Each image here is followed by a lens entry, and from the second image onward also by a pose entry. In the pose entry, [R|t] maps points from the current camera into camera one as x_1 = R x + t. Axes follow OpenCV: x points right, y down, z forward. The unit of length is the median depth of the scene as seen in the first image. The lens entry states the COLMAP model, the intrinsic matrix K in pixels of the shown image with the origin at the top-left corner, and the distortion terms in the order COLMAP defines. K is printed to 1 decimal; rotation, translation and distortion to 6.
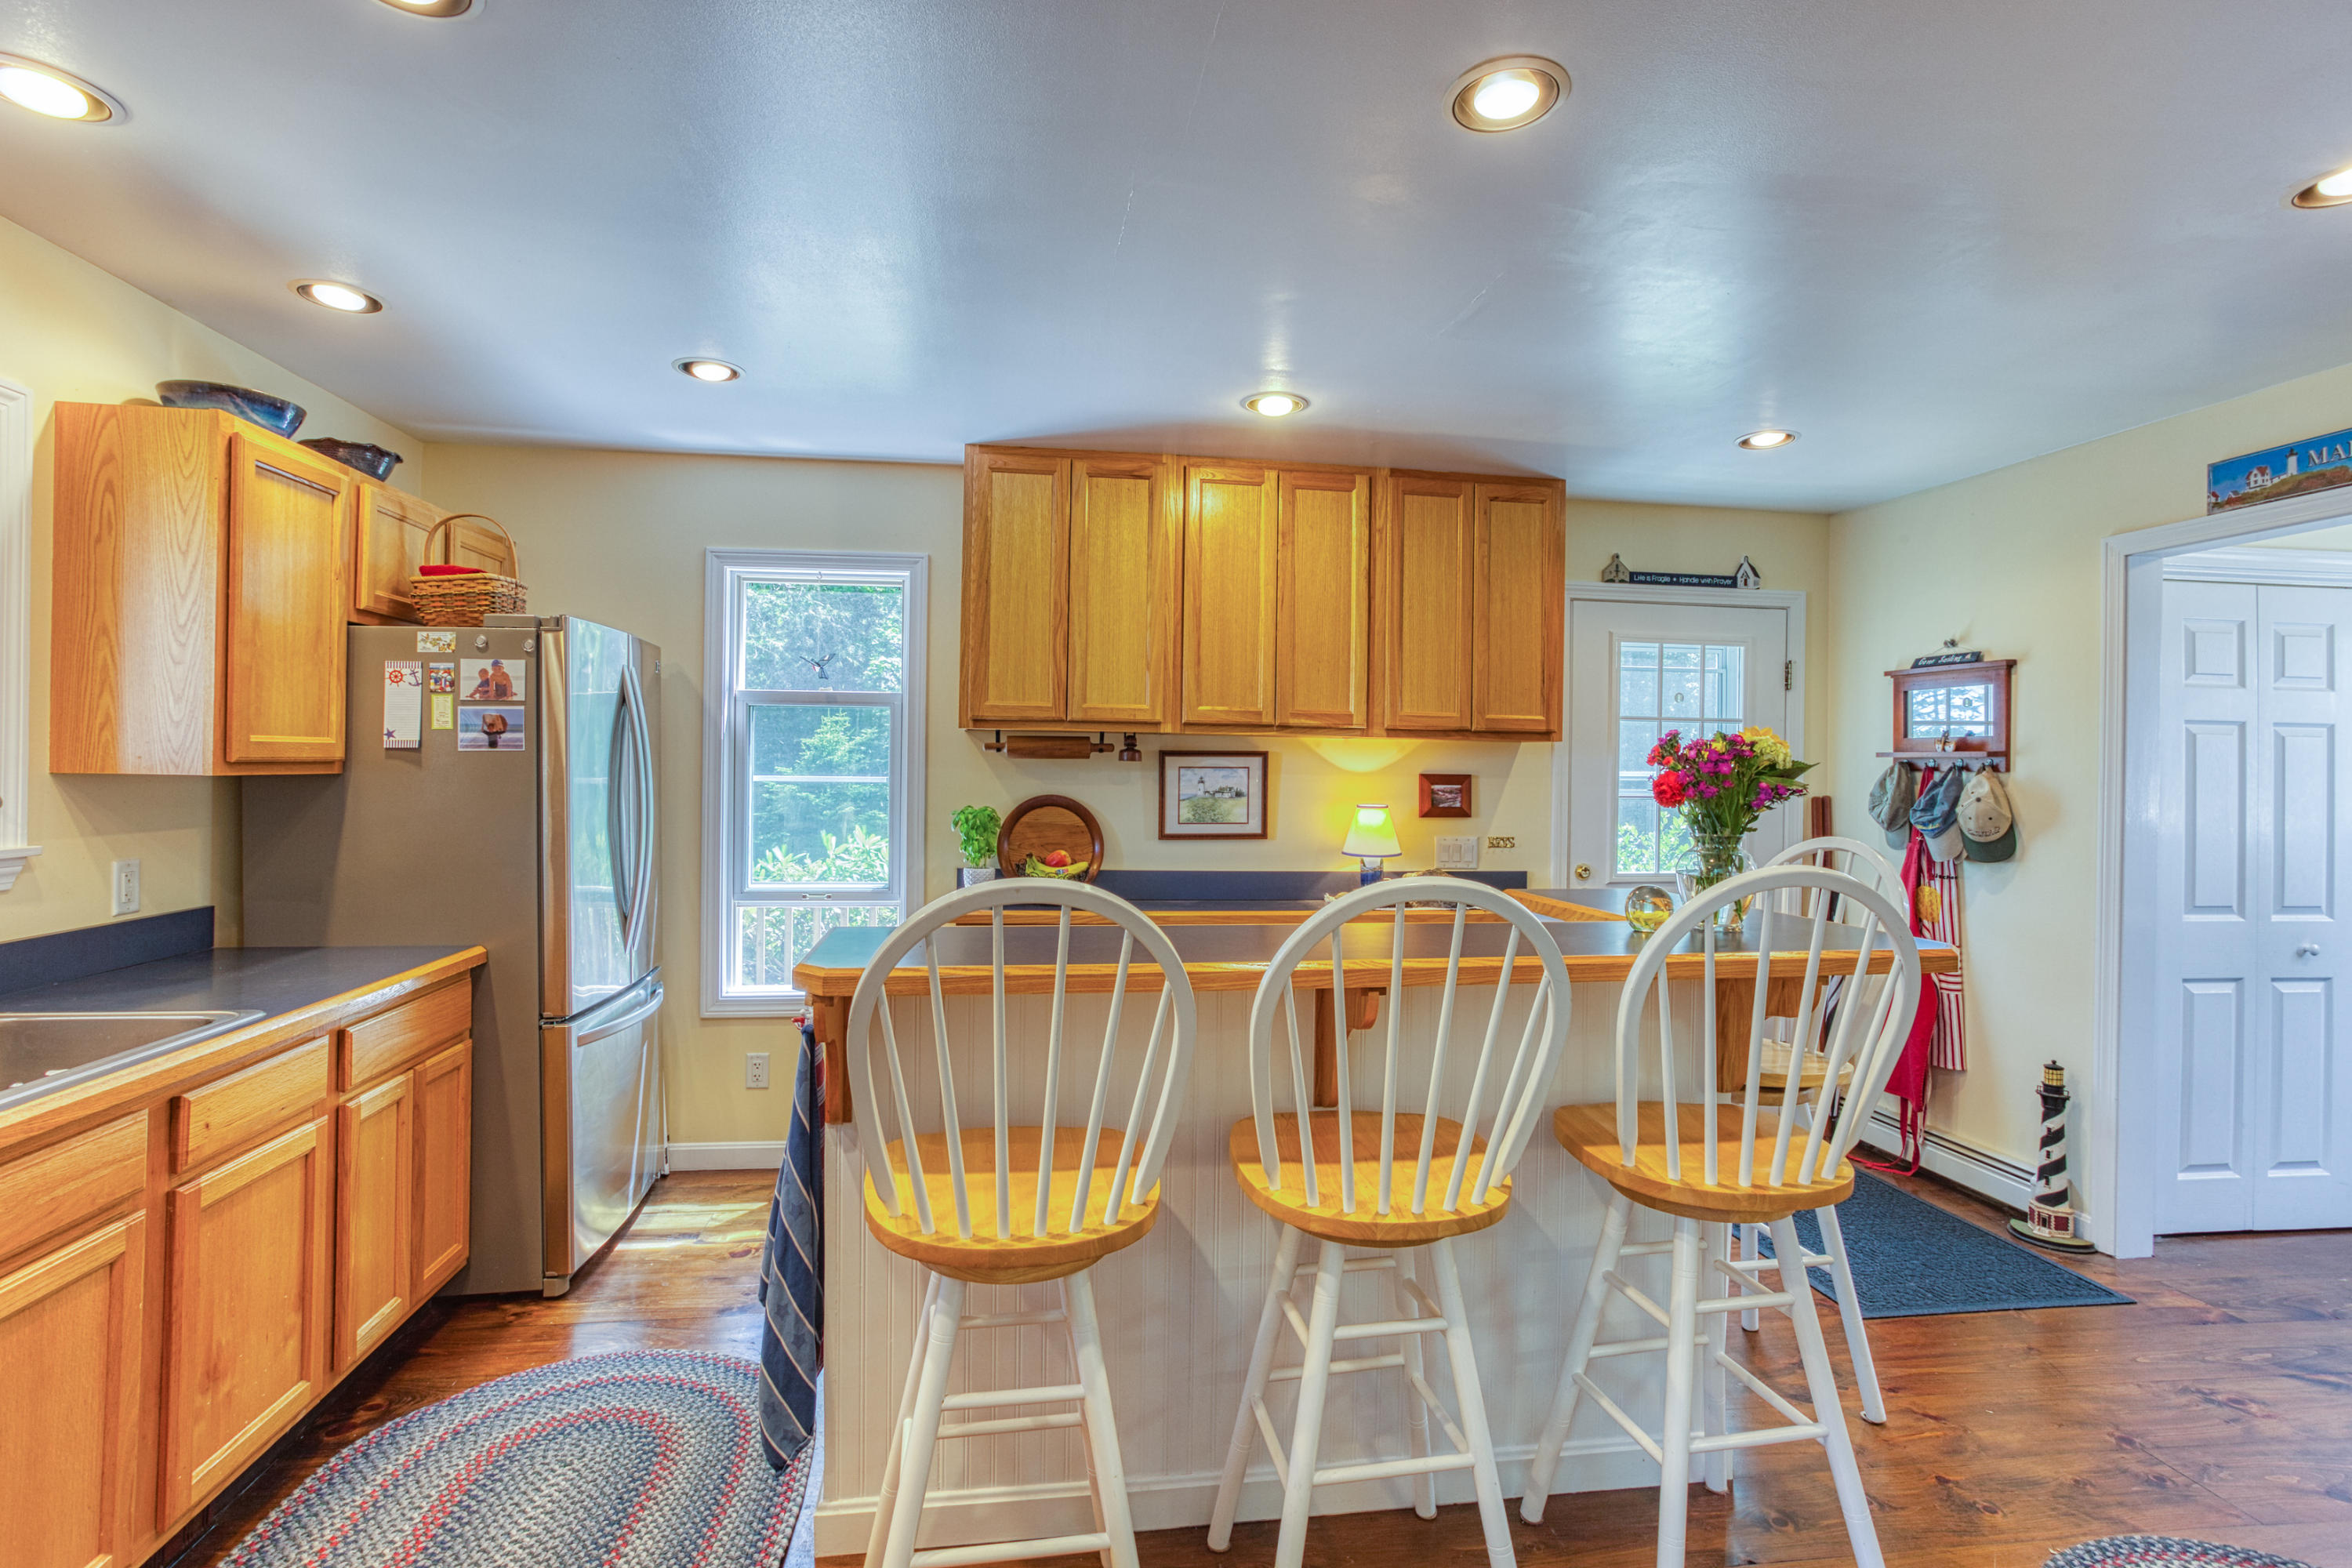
lens RADIAL K [[1170.9, 0, 1176.0], [0, 1170.9, 784.0], [0, 0, 1]] dist [-0.000903, 0.000048]
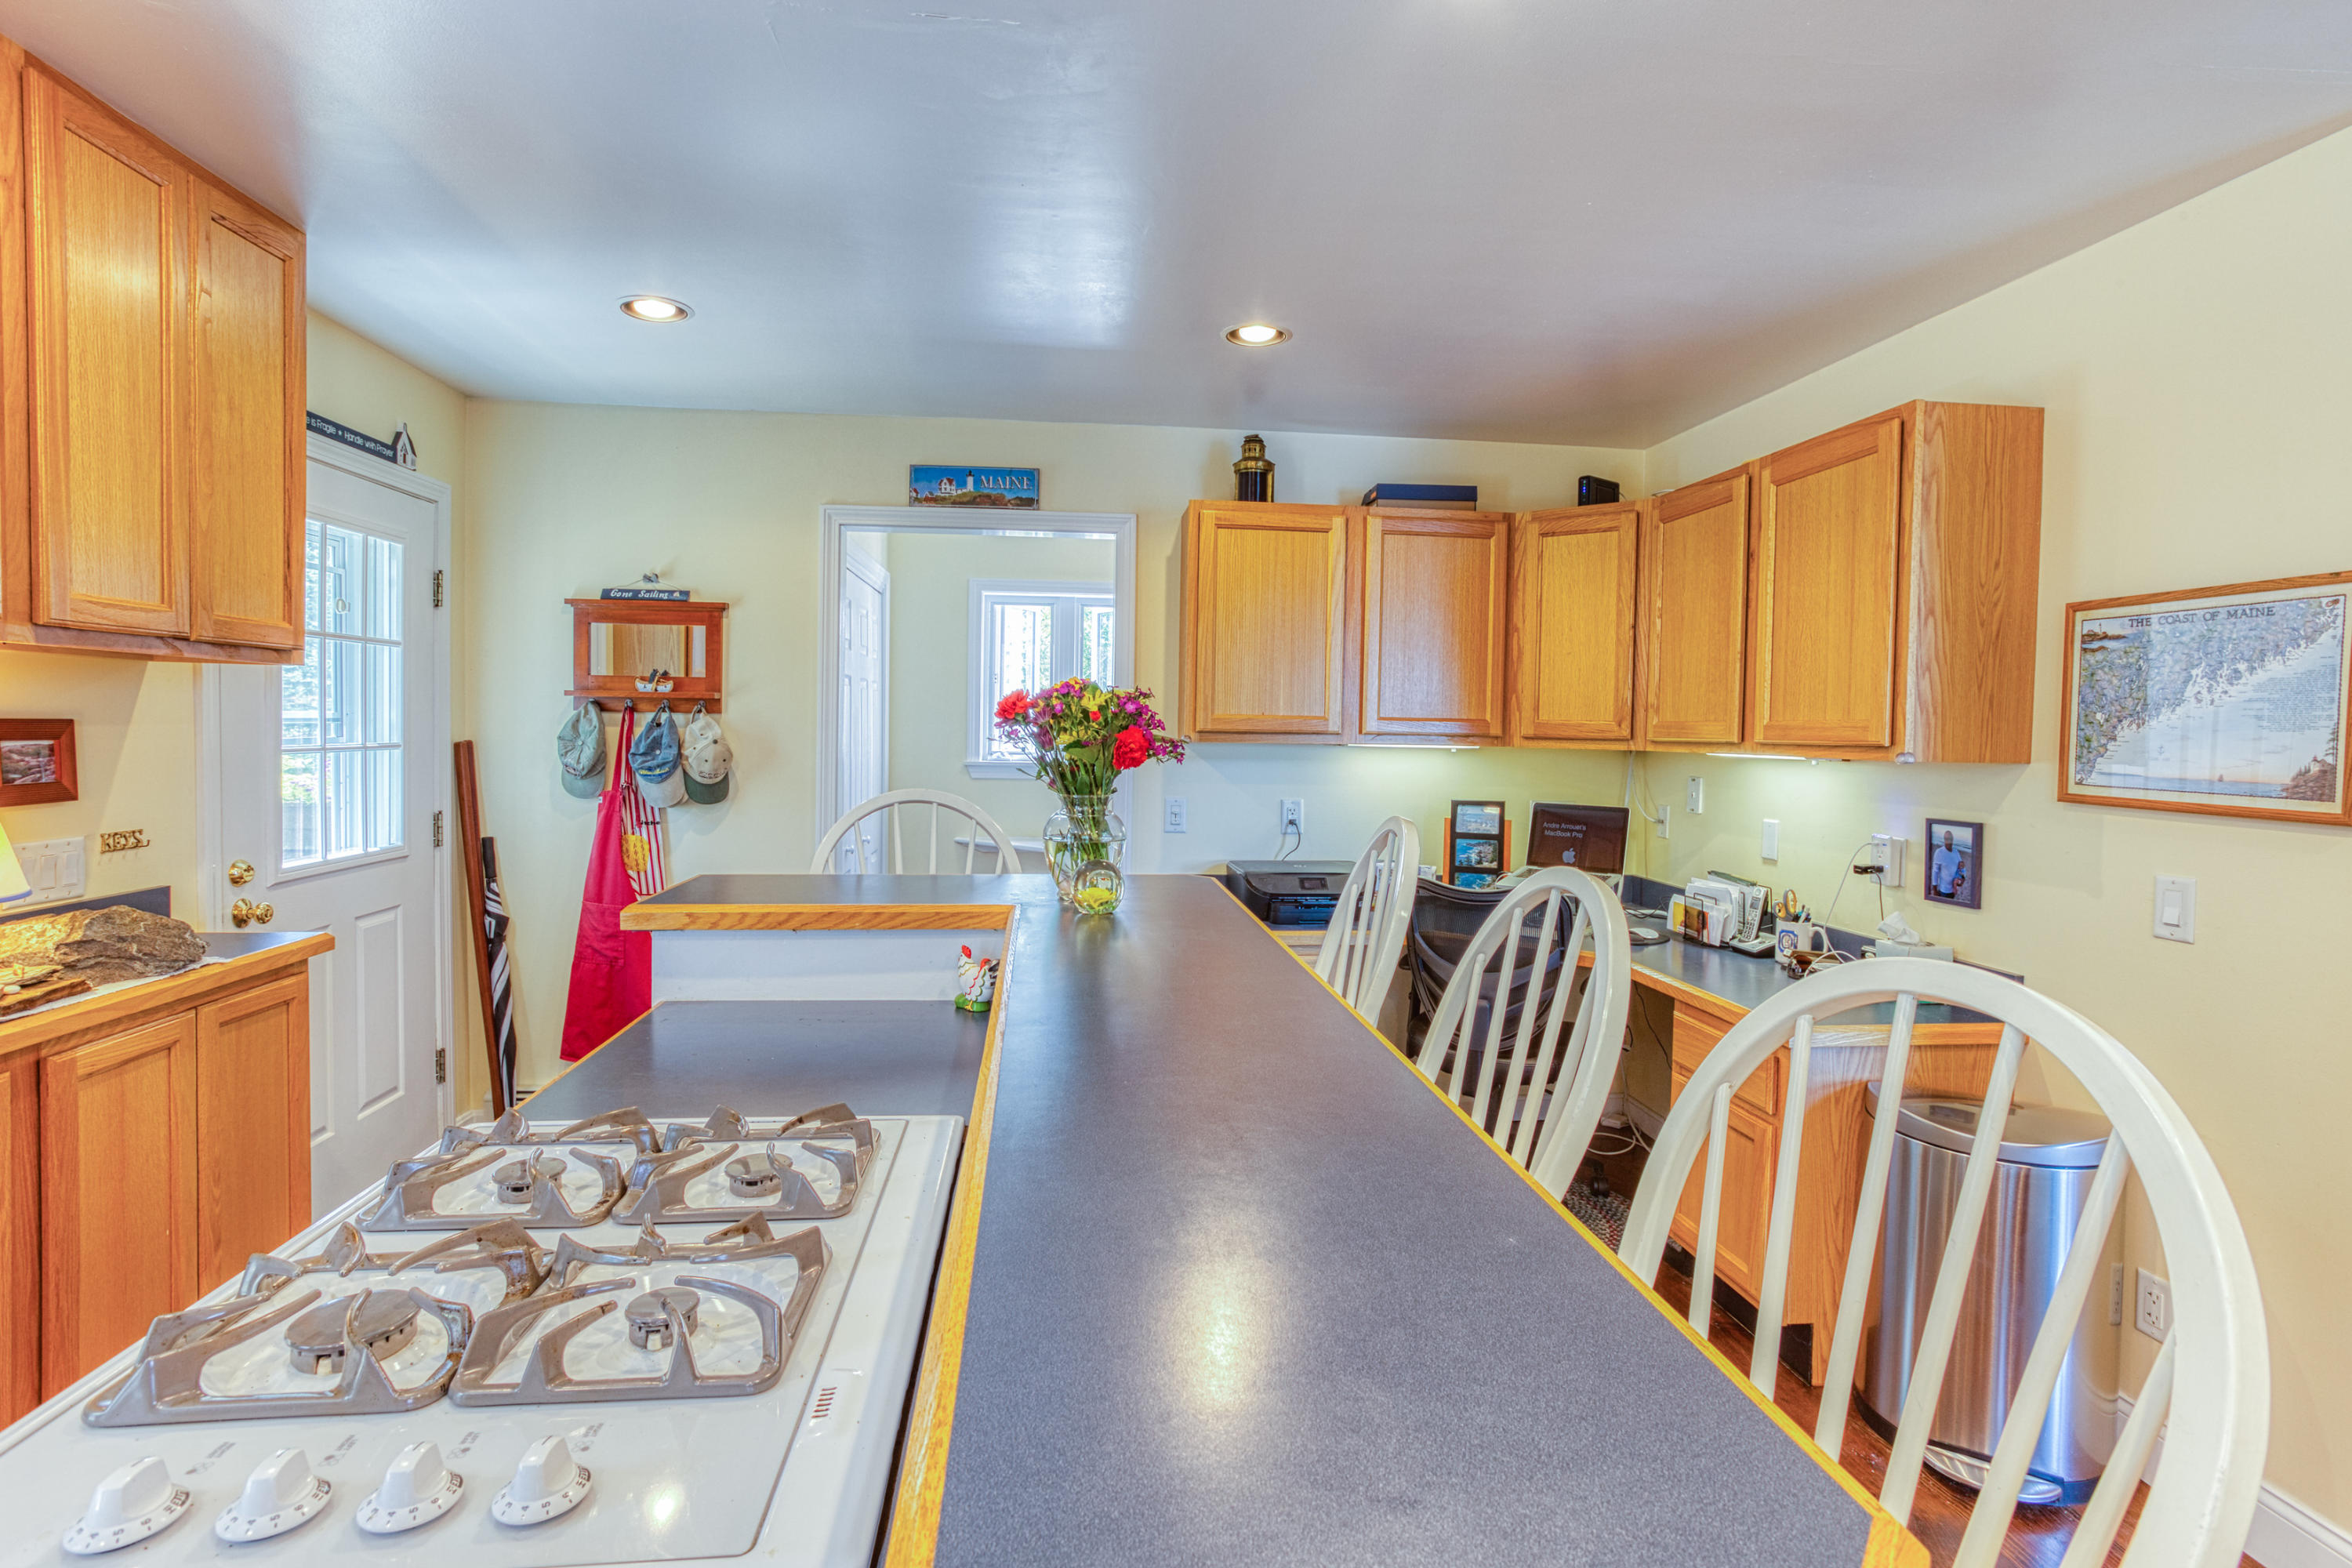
lens RADIAL K [[1170.9, 0, 1176.0], [0, 1170.9, 784.0], [0, 0, 1]] dist [-0.000903, 0.000048]
pose [[0.042806, -0.064233, 0.997016, -0.283360], [0.000379, 0.997932, 0.064275, -0.014118], [-0.999083, -0.002373, 0.042742, 0.537040]]
